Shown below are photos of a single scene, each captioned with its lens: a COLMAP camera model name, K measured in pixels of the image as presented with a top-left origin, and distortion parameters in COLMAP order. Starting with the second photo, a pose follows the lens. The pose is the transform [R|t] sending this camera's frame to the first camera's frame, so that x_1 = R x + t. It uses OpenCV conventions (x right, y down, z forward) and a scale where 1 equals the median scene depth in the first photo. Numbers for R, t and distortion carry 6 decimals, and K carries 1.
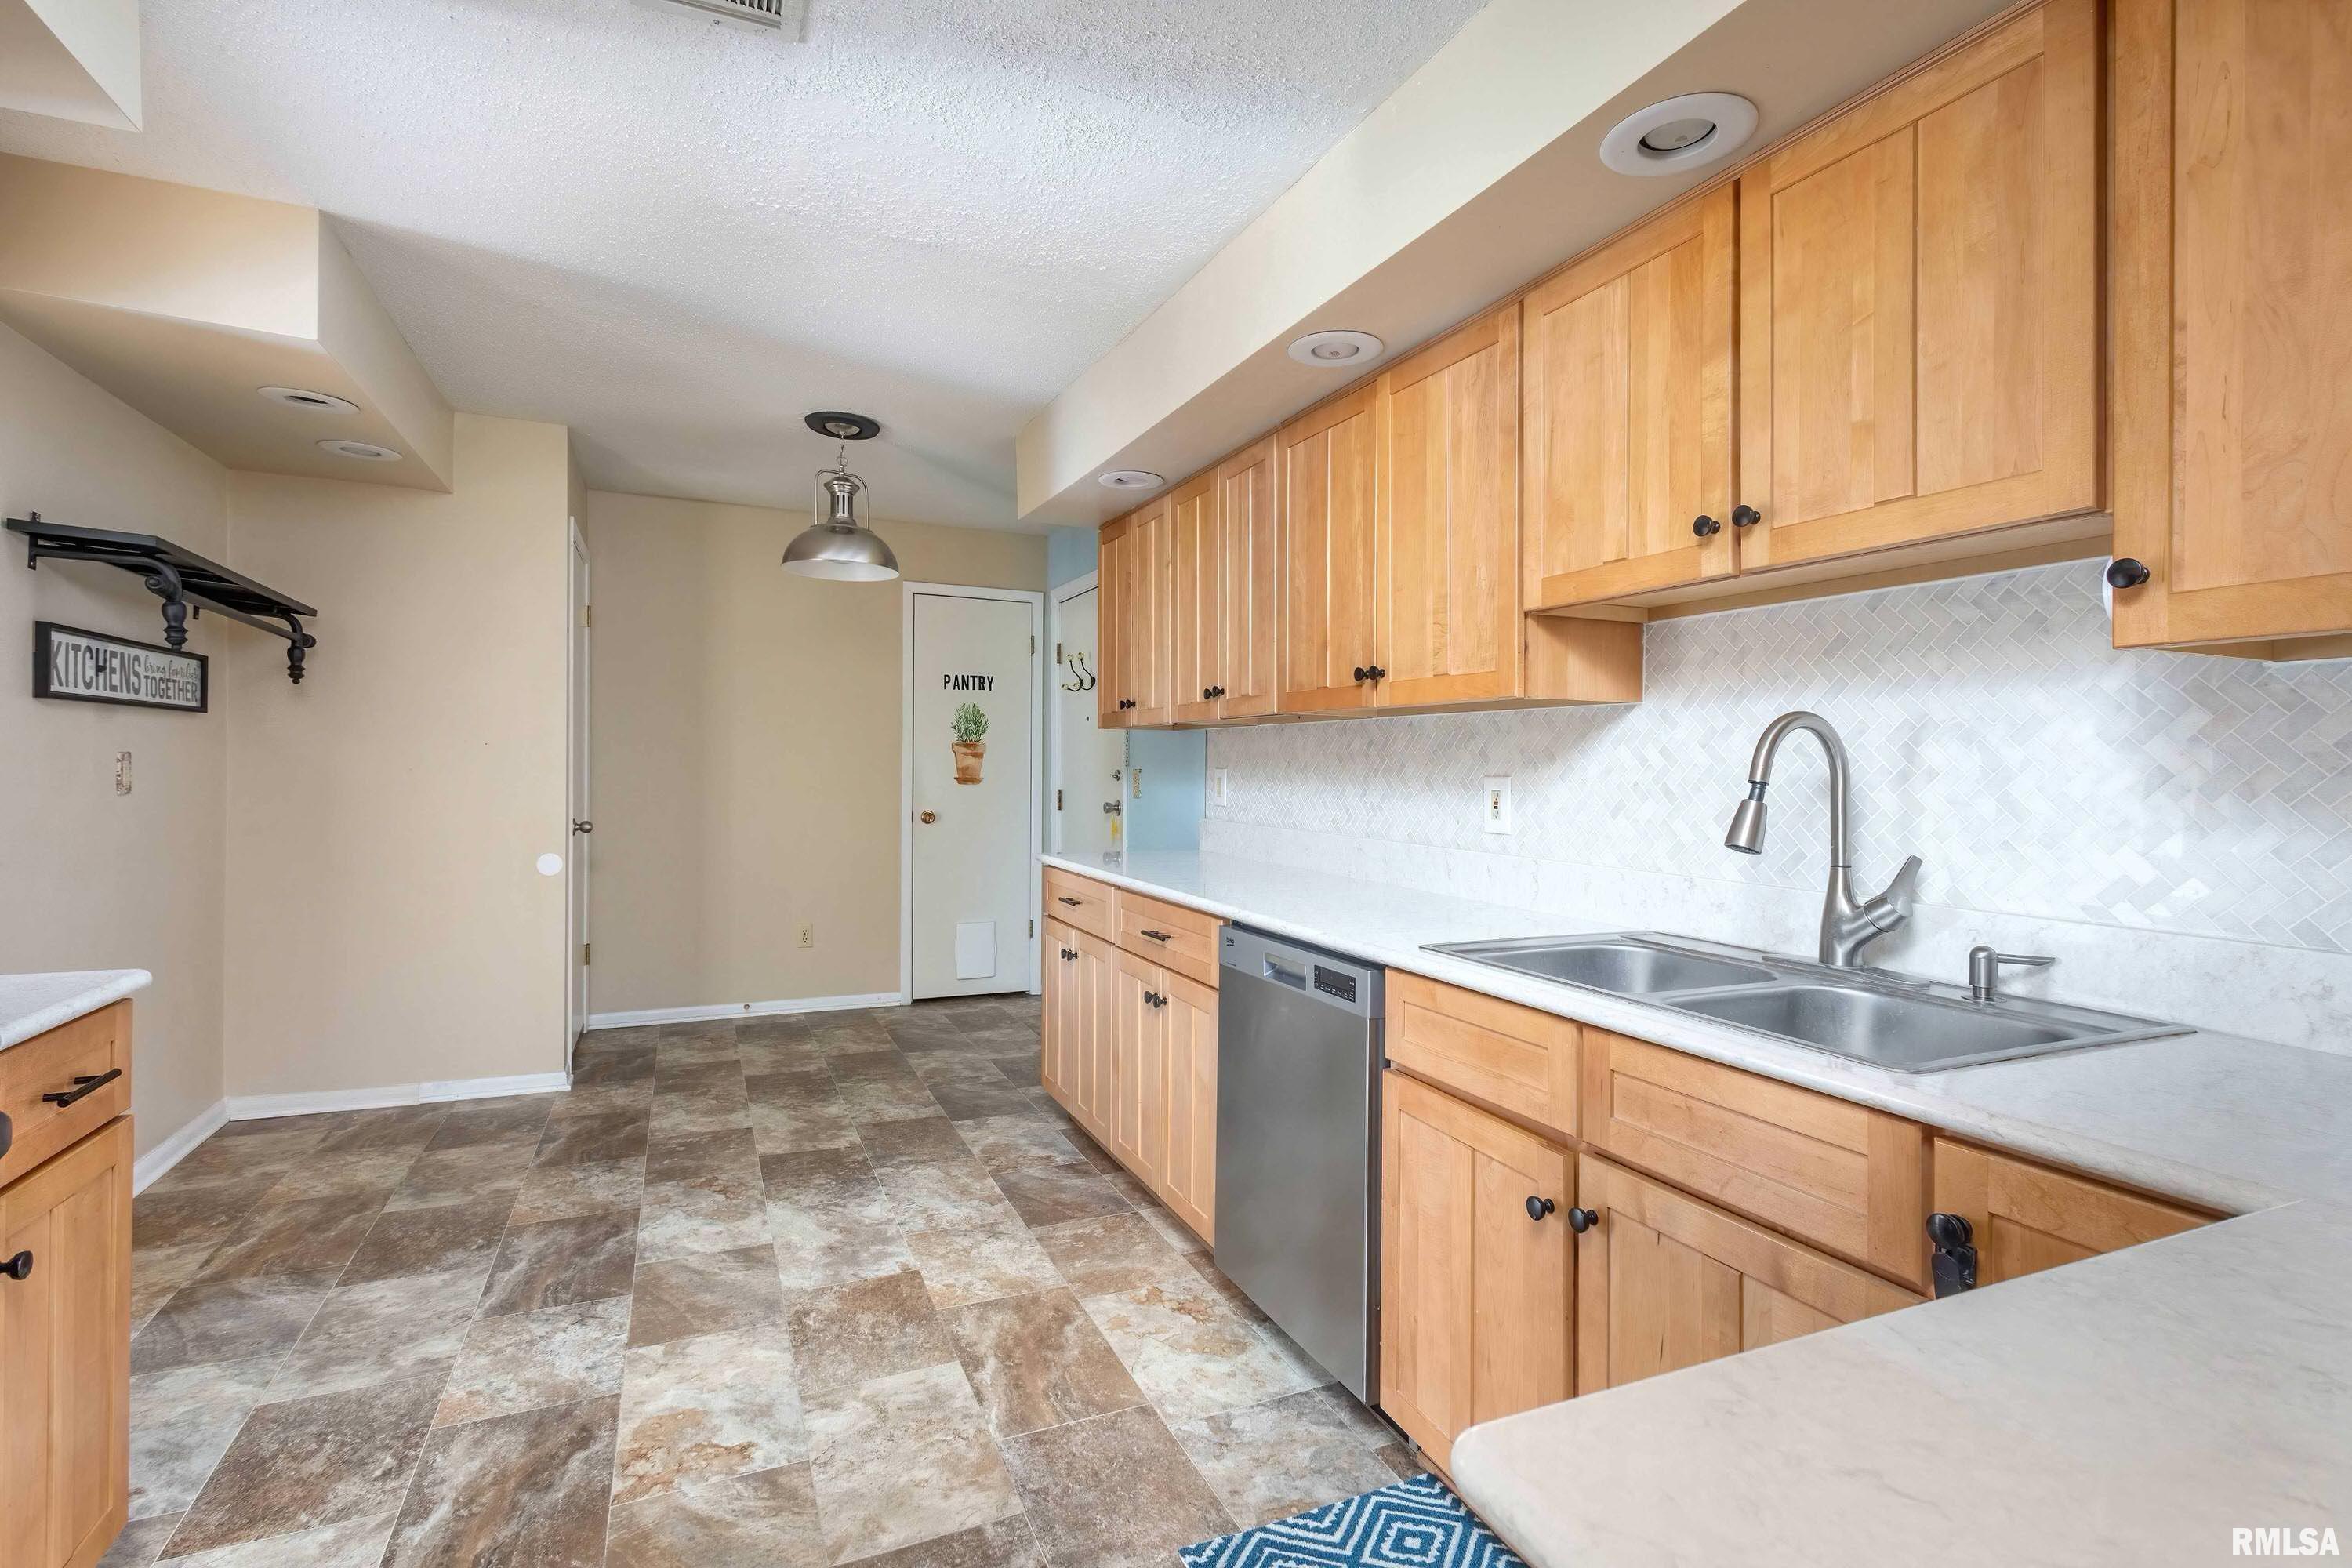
lens RADIAL K [[1095.2, 0, 1182.4], [0, 1095.2, 777.0], [0, 0, 1]] dist [0.008938, -0.001079]
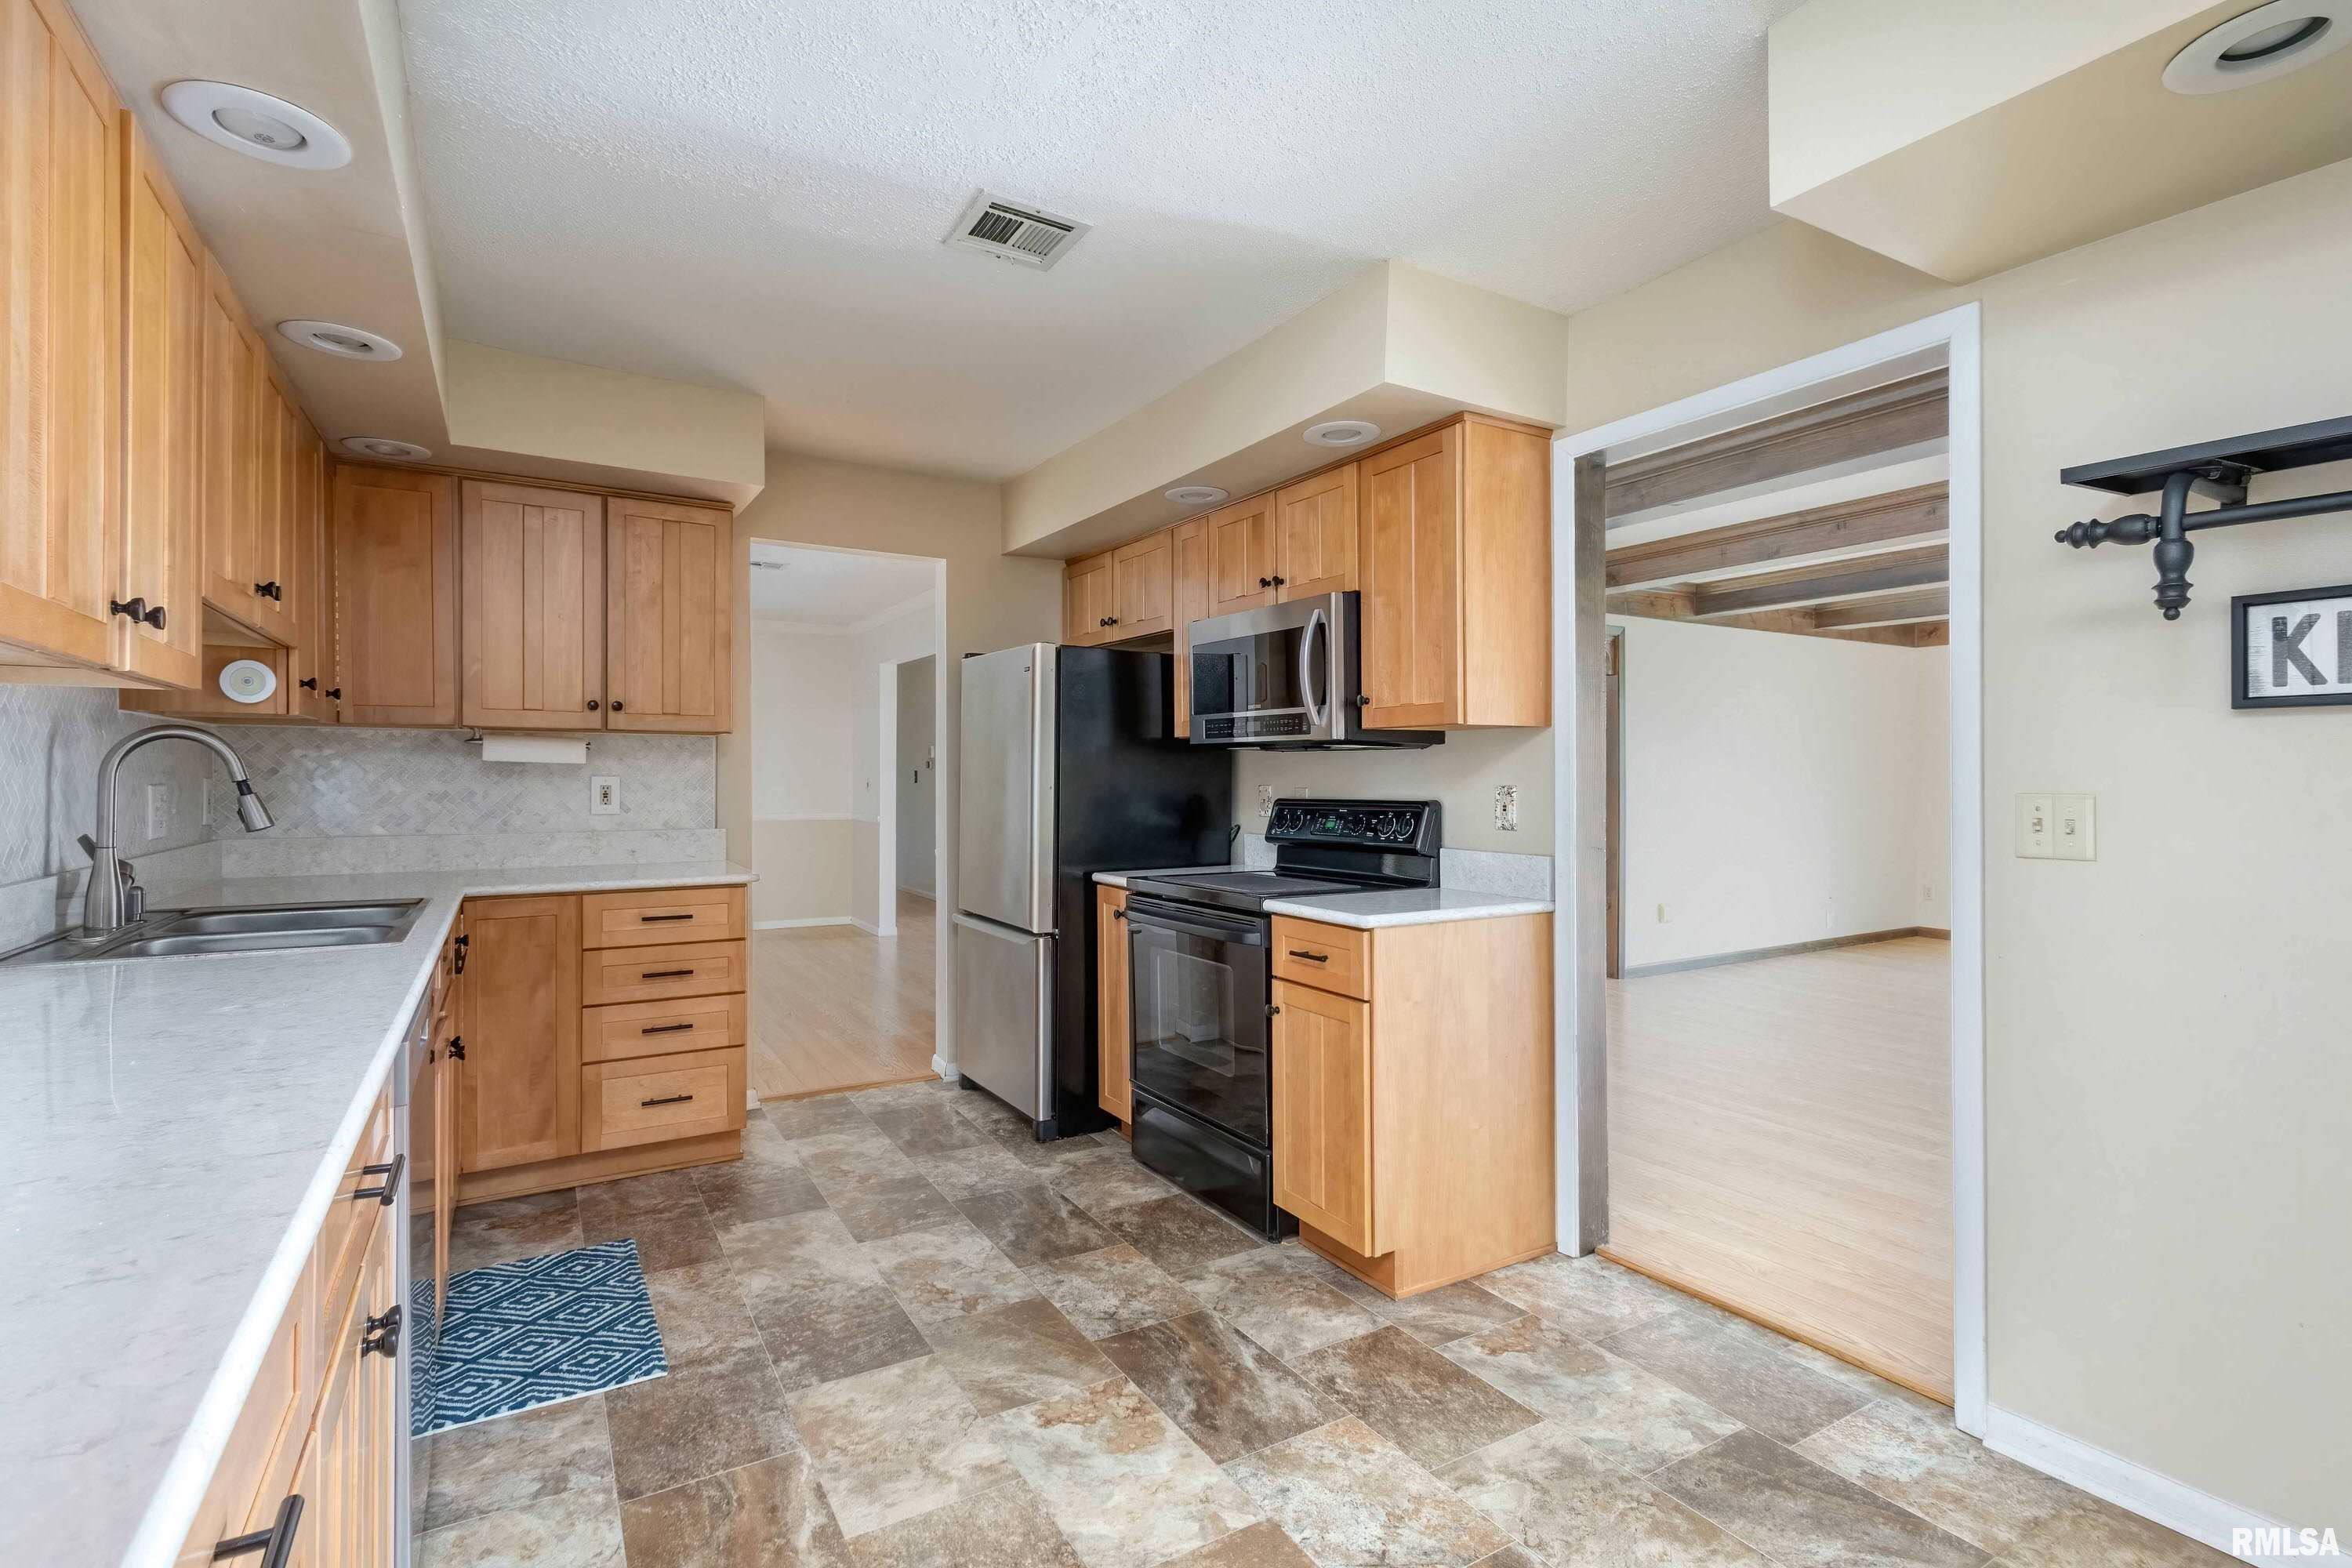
lens RADIAL K [[1095.2, 0, 1170.3], [0, 1095.2, 765.8], [0, 0, 1]] dist [0.008938, -0.001079]
pose [[-0.993753, -0.020830, -0.109642, -0.370679], [-0.020847, 0.999782, -0.000993, -0.028970], [0.109639, 0.001299, -0.993971, 1.990167]]
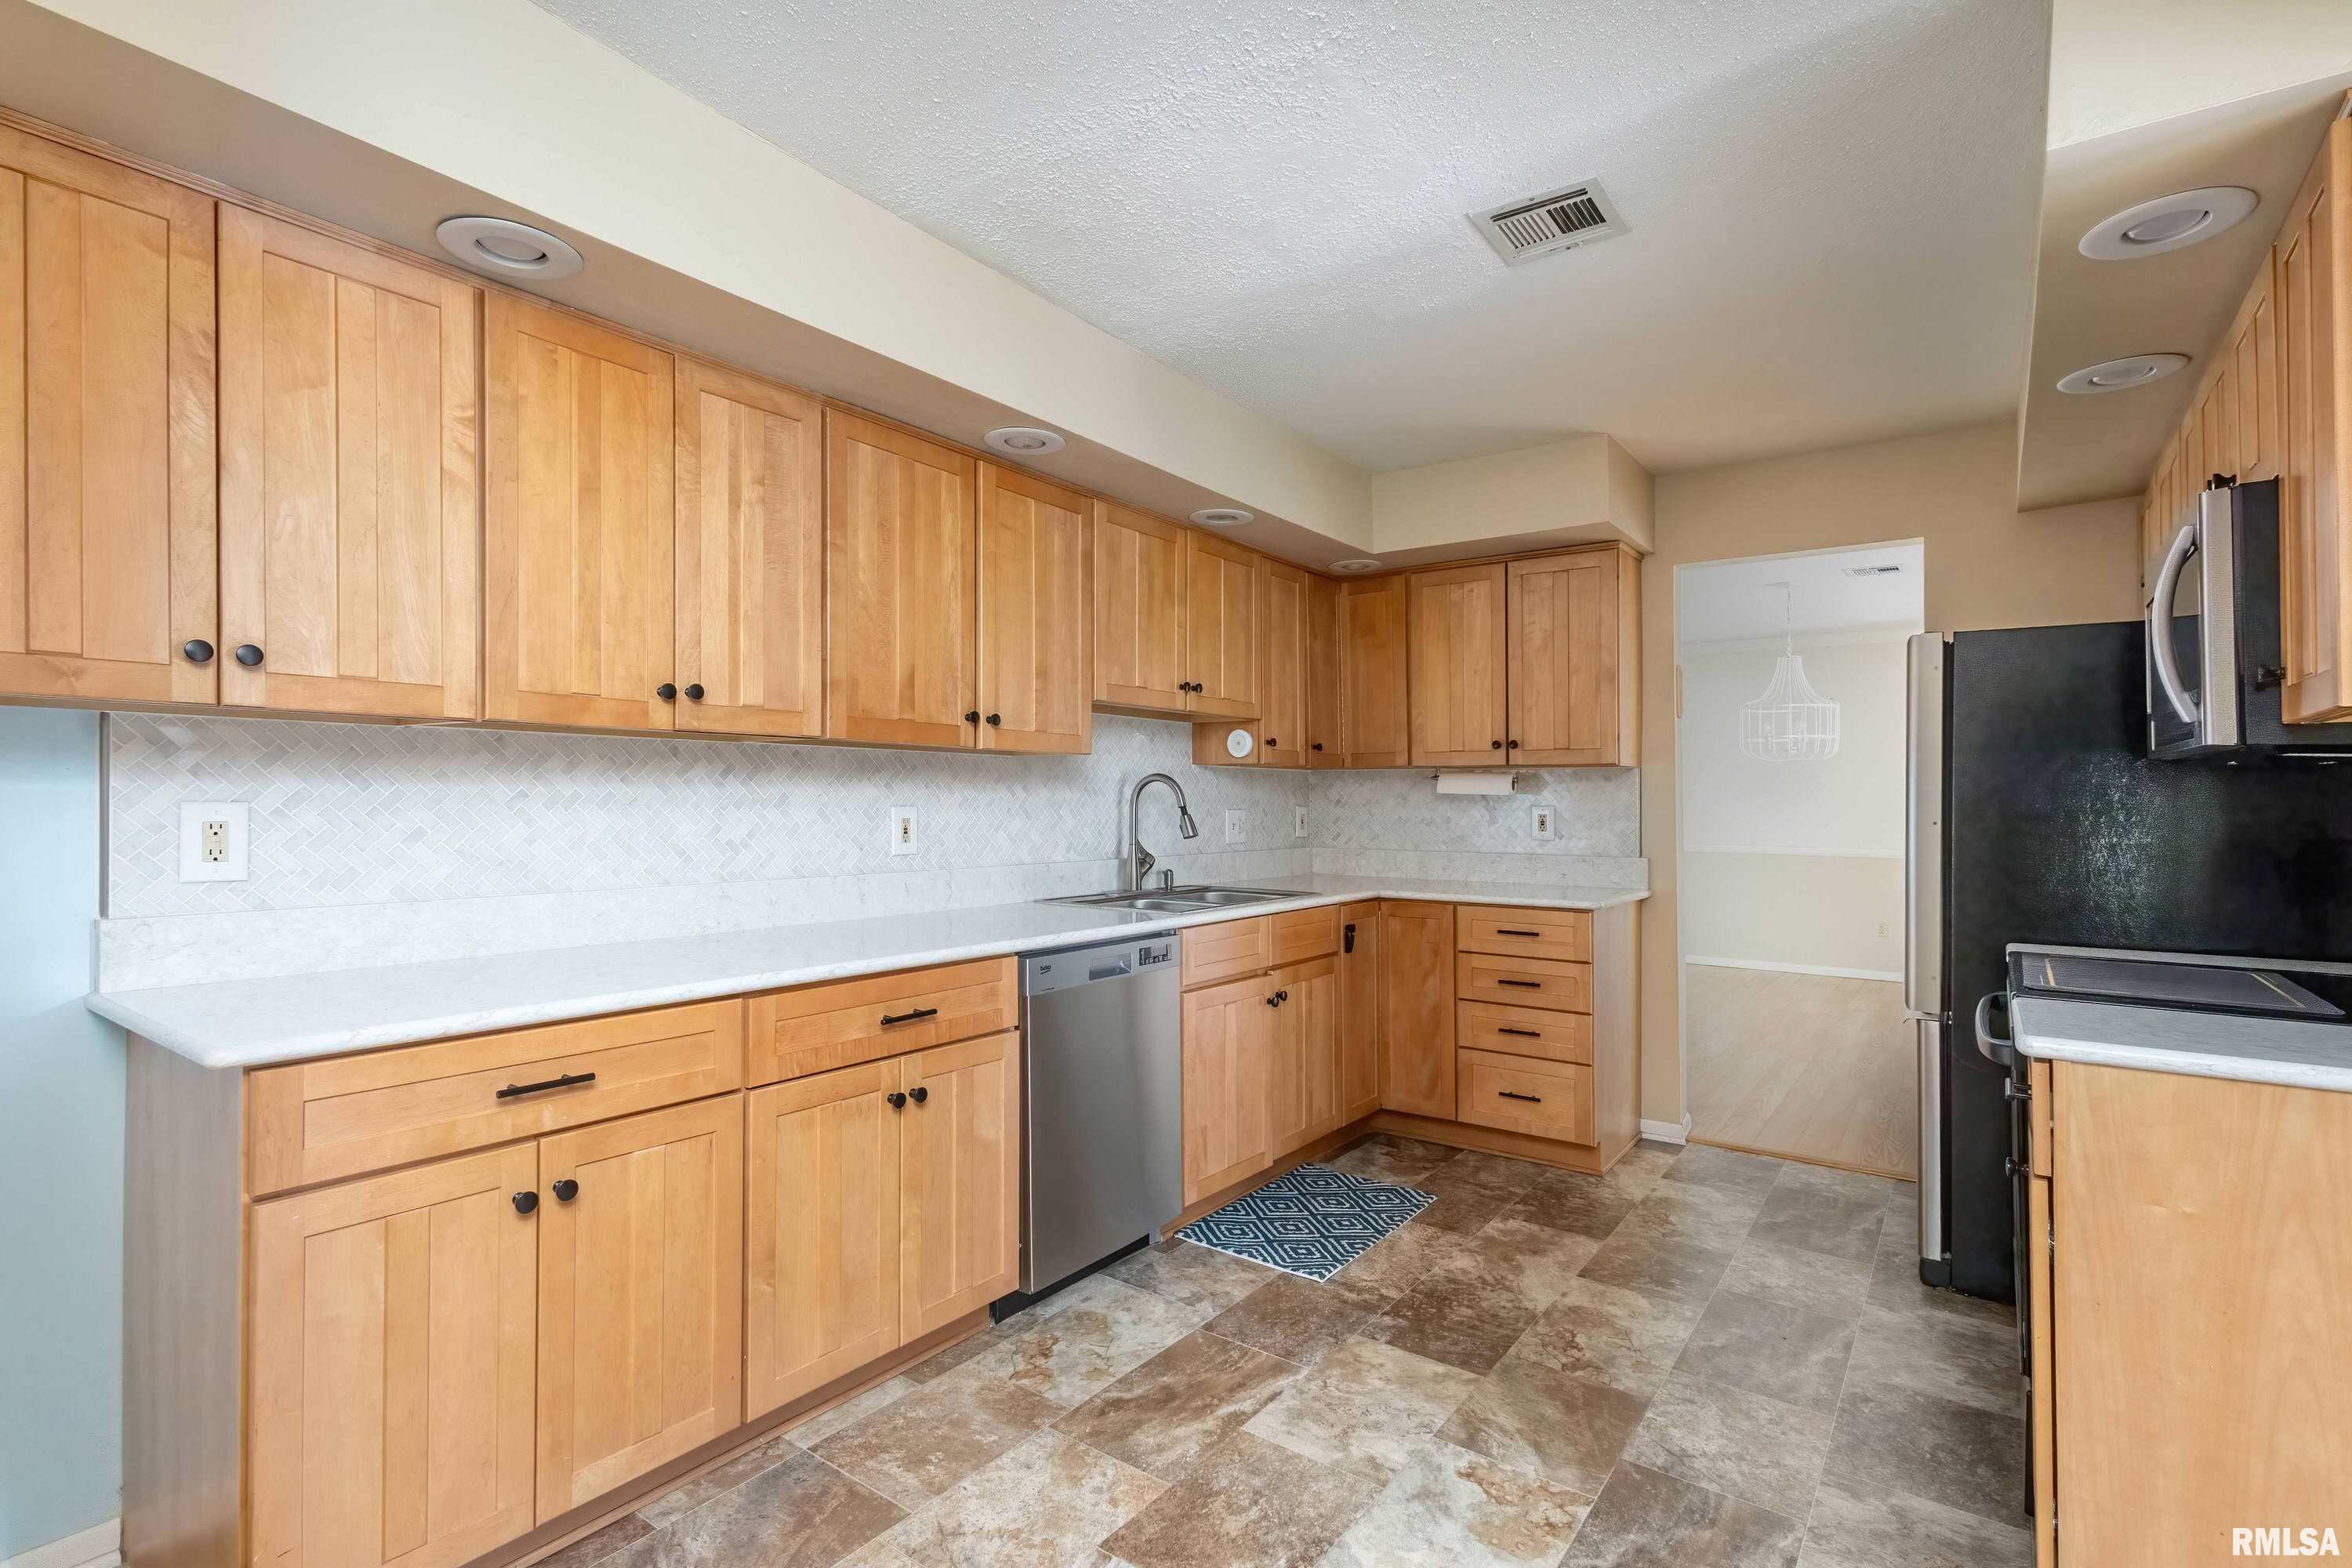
lens RADIAL K [[1095.2, 0, 1181.1], [0, 1095.2, 793.6], [0, 0, 1]] dist [0.008938, -0.001079]
pose [[-0.491848, -0.013694, 0.870573, -1.106942], [-0.006180, 0.999906, 0.012237, -0.037489], [-0.870659, 0.000639, -0.491886, 1.669105]]
